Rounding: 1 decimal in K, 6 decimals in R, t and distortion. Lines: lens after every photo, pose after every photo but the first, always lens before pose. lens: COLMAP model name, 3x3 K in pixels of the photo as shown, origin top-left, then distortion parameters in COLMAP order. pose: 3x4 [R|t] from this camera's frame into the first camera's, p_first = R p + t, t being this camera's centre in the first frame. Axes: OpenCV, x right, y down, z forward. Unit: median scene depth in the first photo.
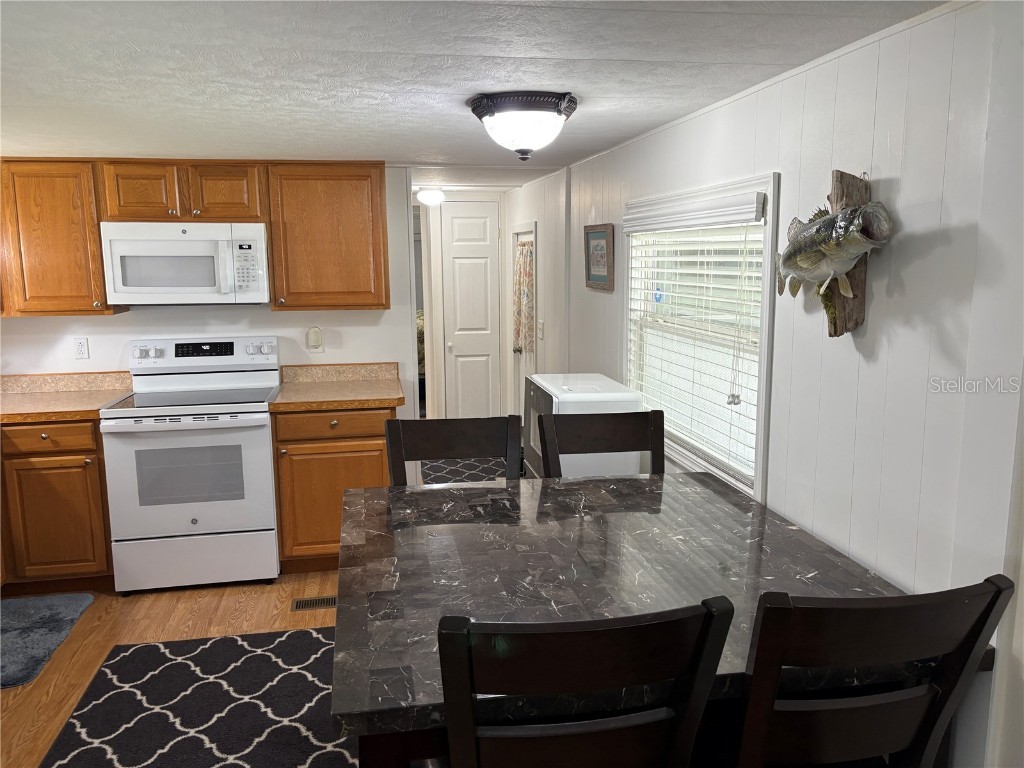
lens RADIAL K [[769.9, 0, 513.6], [0, 769.9, 380.8], [0, 0, 1]] dist [0.048493, -0.050177]
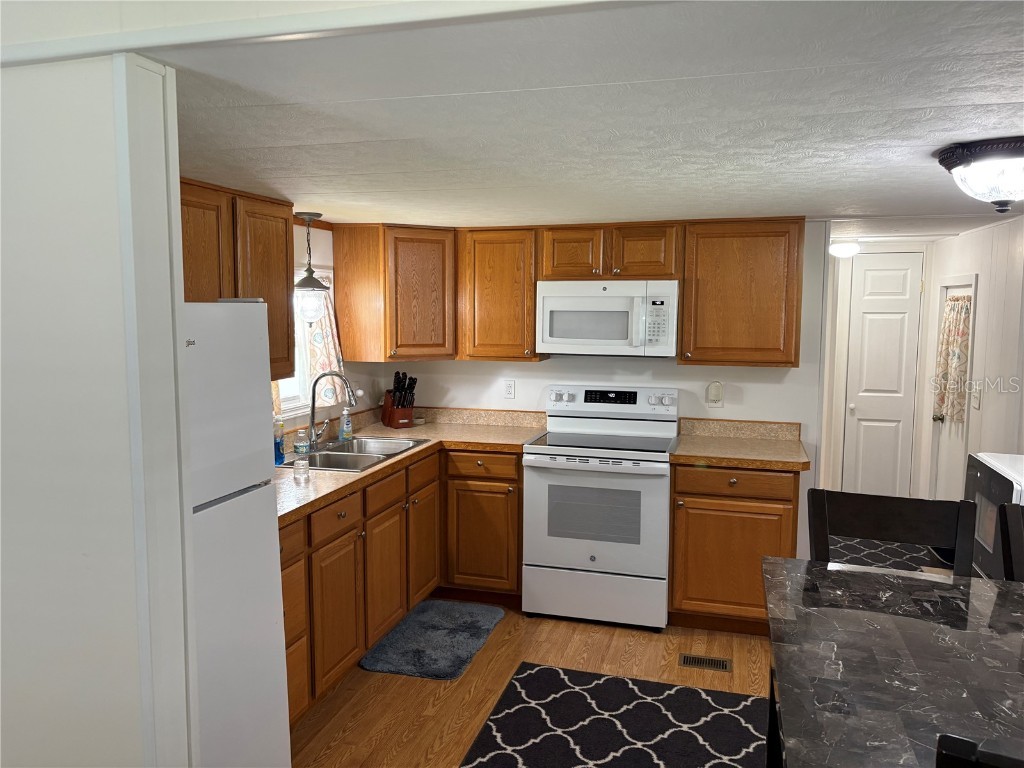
lens RADIAL K [[772.7, 0, 505.8], [0, 772.7, 381.6], [0, 0, 1]] dist [0.051671, -0.061443]
pose [[0.890881, 0.055813, -0.450795, -0.052661], [-0.082913, 0.995731, -0.040574, -0.007393], [0.446606, 0.073523, 0.891705, -0.018952]]
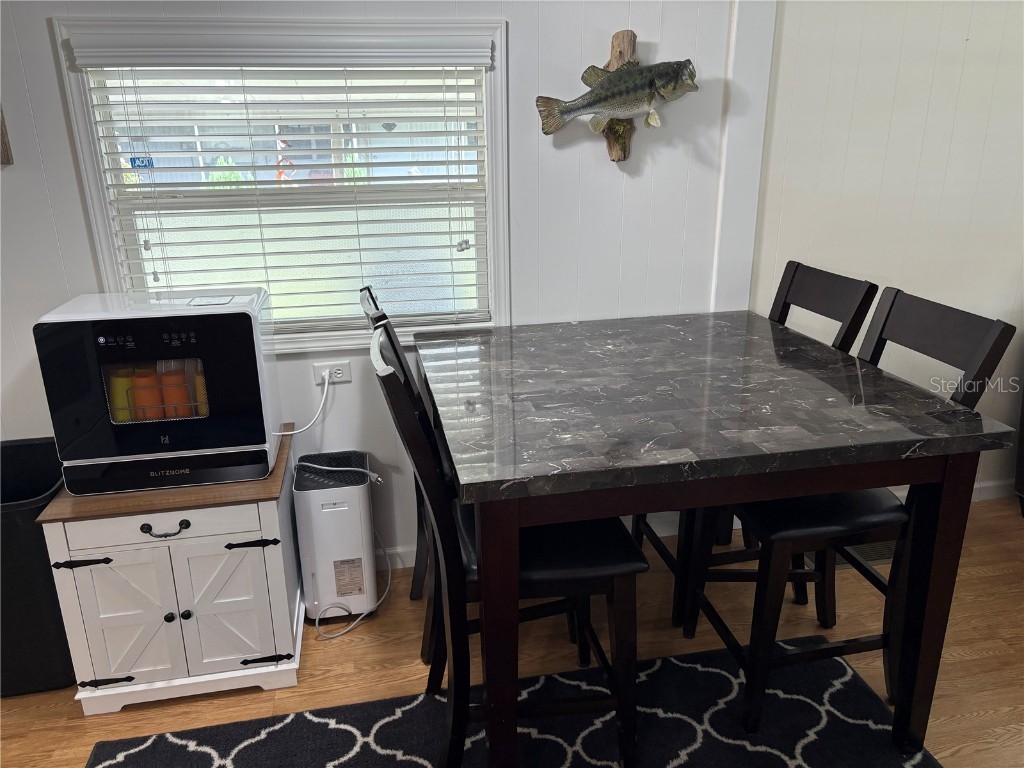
lens RADIAL K [[769.9, 0, 513.6], [0, 769.9, 380.8], [0, 0, 1]] dist [0.048493, -0.050177]
pose [[0.008572, -0.322231, 0.946622, -0.522276], [0.175868, 0.932387, 0.315793, -0.084048], [-0.984376, 0.163773, 0.064663, 0.608336]]
